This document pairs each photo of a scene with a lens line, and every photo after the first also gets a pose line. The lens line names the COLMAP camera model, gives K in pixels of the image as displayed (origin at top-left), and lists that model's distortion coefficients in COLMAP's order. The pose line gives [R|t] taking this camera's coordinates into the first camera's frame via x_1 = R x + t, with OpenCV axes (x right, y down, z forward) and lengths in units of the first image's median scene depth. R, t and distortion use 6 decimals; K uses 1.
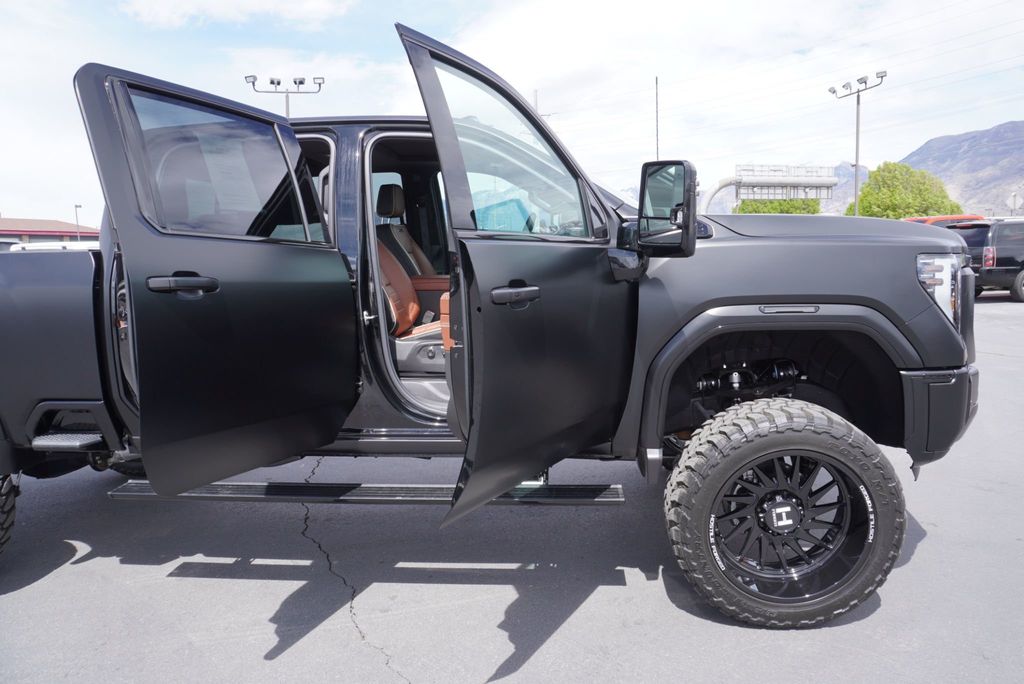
lens RADIAL K [[674.3, 0, 512.0], [0, 674.3, 342.0], [0, 0, 1]] dist [-0.041142, -0.000054]
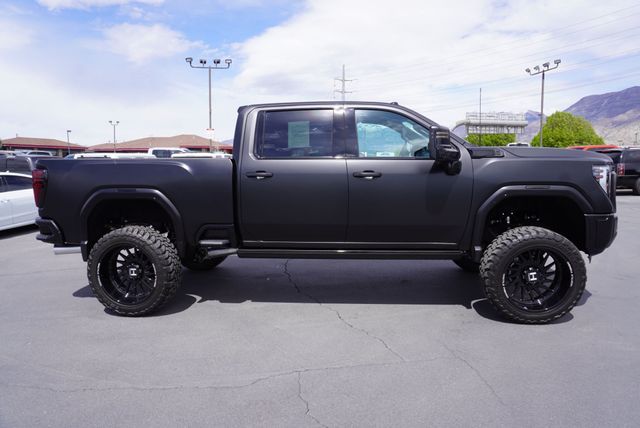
lens RADIAL K [[418.2, 0, 317.7], [0, 418.2, 216.4], [0, 0, 1]] dist [-0.024582, 0.001495]
pose [[0.999880, 0.014917, -0.004147, -0.341019], [-0.014944, 0.999866, -0.006620, 0.071988], [0.004048, 0.006681, 0.999969, -0.453816]]
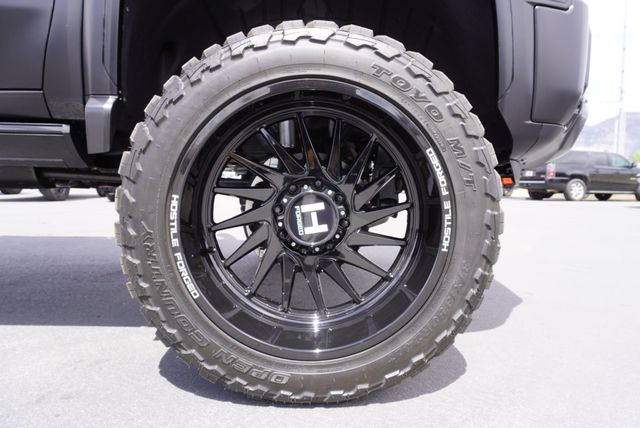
lens RADIAL K [[421.4, 0, 320.0], [0, 421.4, 214.0], [0, 0, 1]] dist [-0.041142, -0.000054]
pose [[0.990488, 0.045574, 0.129835, 0.360444], [-0.037038, 0.997037, -0.067418, 0.281699], [-0.132522, 0.061968, 0.989241, 0.610886]]
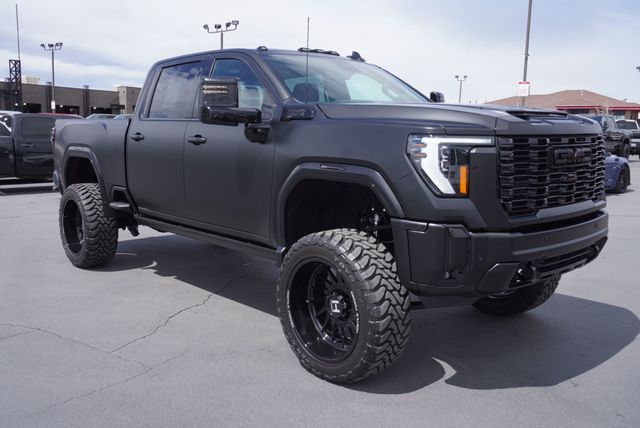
lens RADIAL K [[609.6, 0, 294.3], [0, 609.6, 212.9], [0, 0, 1]] dist [0.008370, 0.002382]
pose [[0.706664, 0.127779, -0.695916, 1.258965], [-0.105179, 0.991601, 0.075268, -0.039193], [0.699688, 0.020007, 0.714168, -0.043513]]
